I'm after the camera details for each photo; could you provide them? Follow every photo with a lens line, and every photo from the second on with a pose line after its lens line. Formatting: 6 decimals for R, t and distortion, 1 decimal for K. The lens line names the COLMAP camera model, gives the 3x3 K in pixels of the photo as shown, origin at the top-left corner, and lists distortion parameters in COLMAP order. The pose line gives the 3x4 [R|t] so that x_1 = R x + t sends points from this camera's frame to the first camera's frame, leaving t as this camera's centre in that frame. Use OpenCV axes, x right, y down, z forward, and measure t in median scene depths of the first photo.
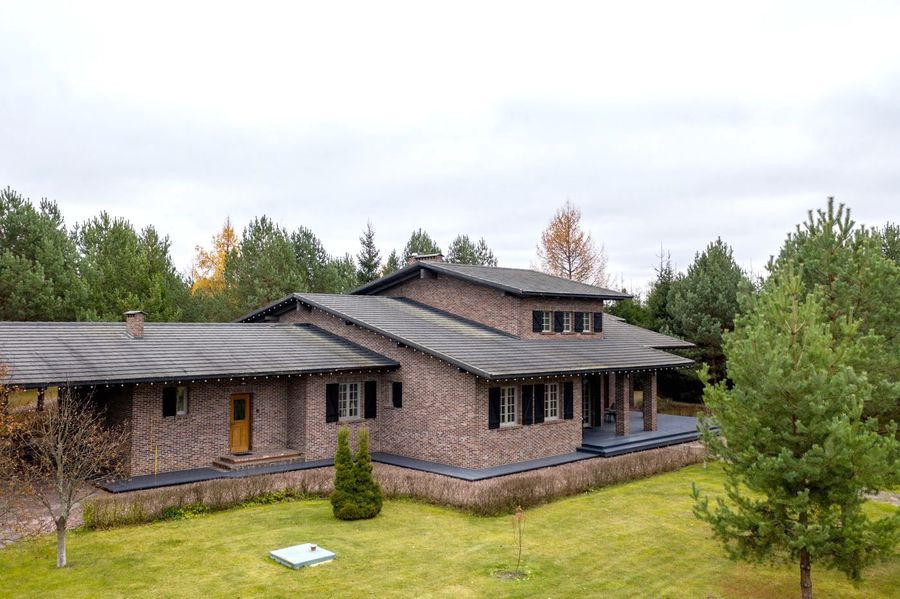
lens RADIAL K [[765.8, 0, 427.9], [0, 765.8, 299.0], [0, 0, 1]] dist [-0.006984, 0.000906]
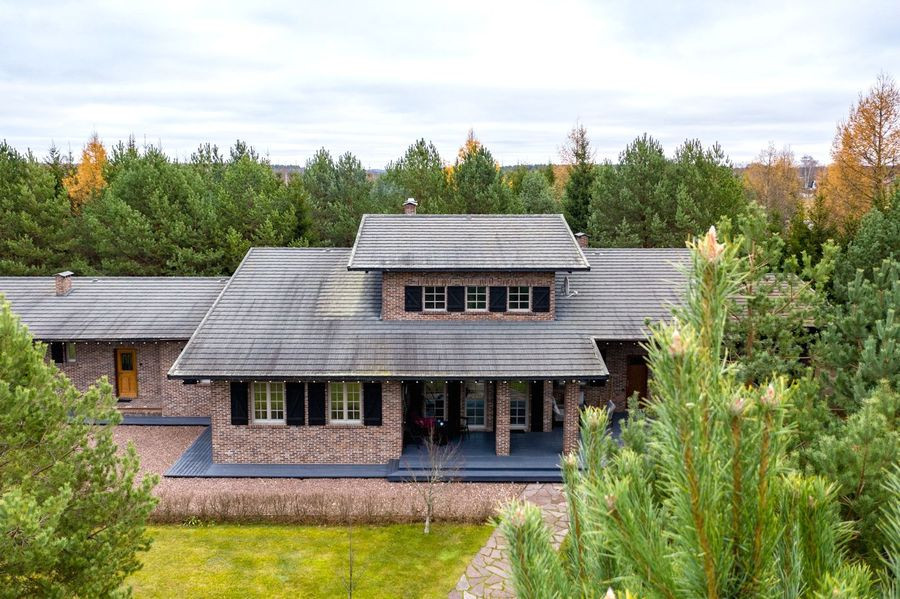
lens RADIAL K [[773.1, 0, 450.0], [0, 773.1, 299.5], [0, 0, 1]] dist [-0.009741, -0.000857]
pose [[0.736824, 0.100249, -0.668611, 0.845349], [0.021607, 0.984949, 0.171490, -0.129727], [0.675739, -0.140804, 0.723568, 0.491159]]
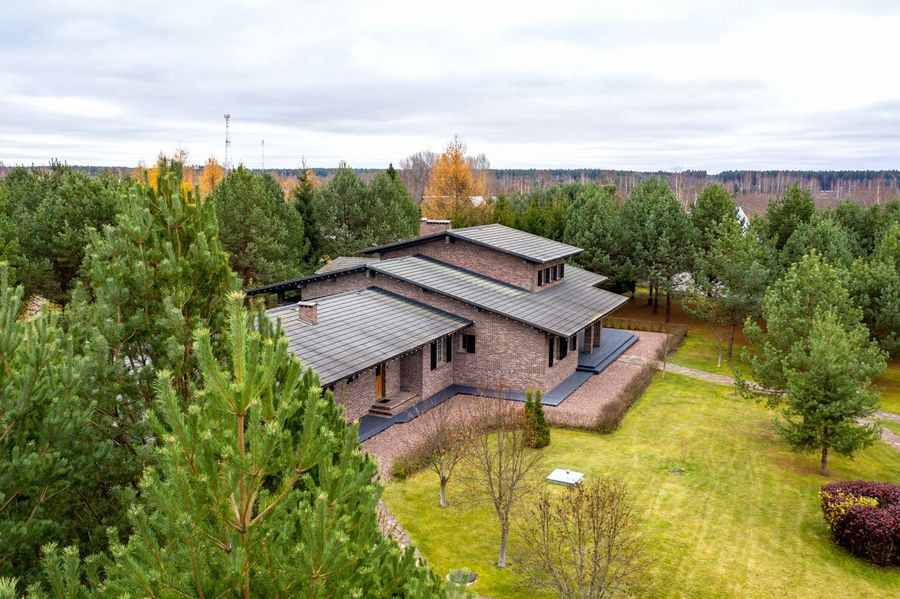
lens RADIAL K [[749.0, 0, 450.0], [0, 749.0, 299.5], [0, 0, 1]] dist [-0.003742, 0.001492]
pose [[0.930934, -0.054829, 0.361048, -0.571993], [-0.012736, 0.983189, 0.182144, -0.202940], [-0.364965, -0.174163, 0.914586, -0.202043]]
